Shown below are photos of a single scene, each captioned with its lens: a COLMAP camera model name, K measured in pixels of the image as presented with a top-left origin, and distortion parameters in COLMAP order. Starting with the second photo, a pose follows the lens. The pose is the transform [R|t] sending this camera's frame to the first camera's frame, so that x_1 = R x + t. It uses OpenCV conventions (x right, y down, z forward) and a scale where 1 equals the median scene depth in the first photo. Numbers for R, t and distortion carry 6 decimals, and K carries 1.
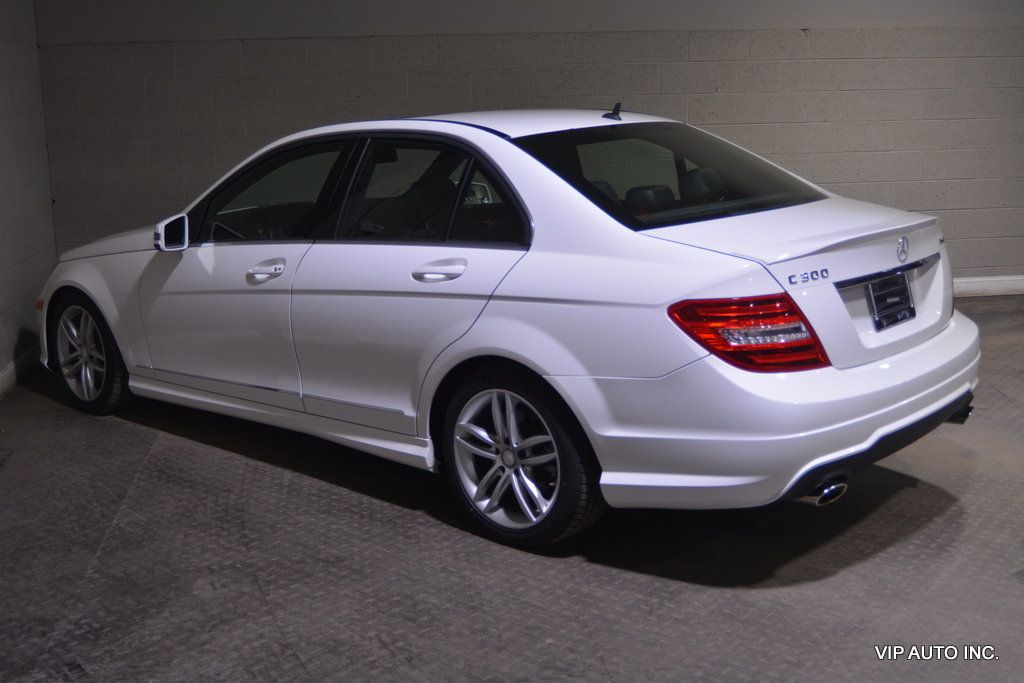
lens RADIAL K [[1207.7, 0, 504.9], [0, 1207.7, 342.4], [0, 0, 1]] dist [-0.065956, 0.018895]
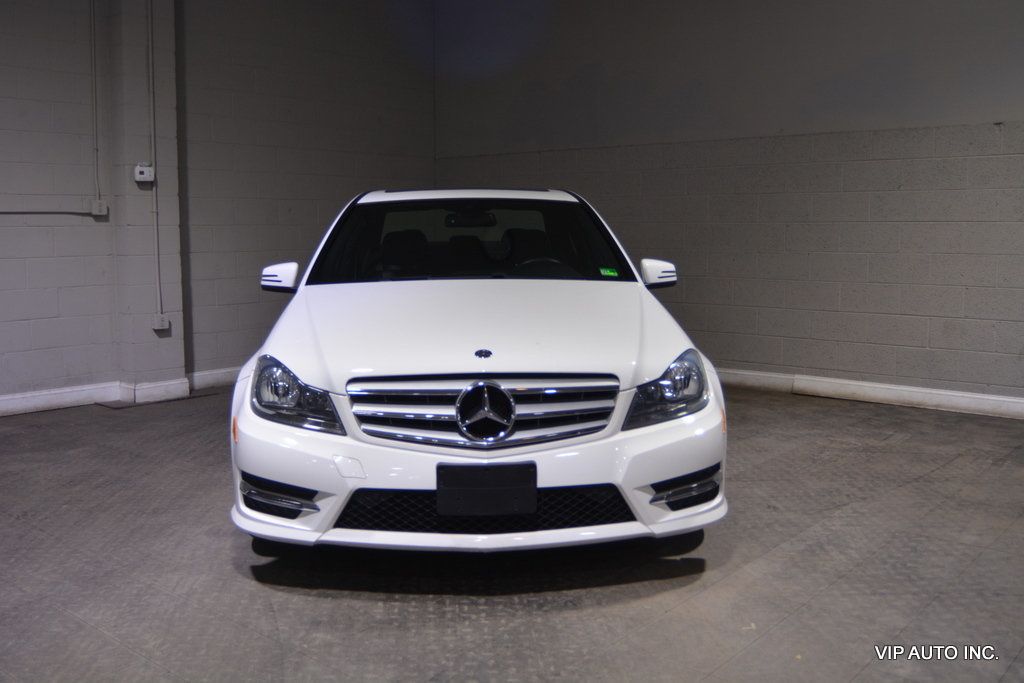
lens RADIAL K [[967.3, 0, 498.1], [0, 967.3, 337.8], [0, 0, 1]] dist [-0.082284, 0.033229]
pose [[0.667451, 0.104377, -0.737303, 1.156351], [-0.168371, 0.985639, -0.012886, -0.040126], [0.725370, 0.132741, 0.675440, 0.490532]]
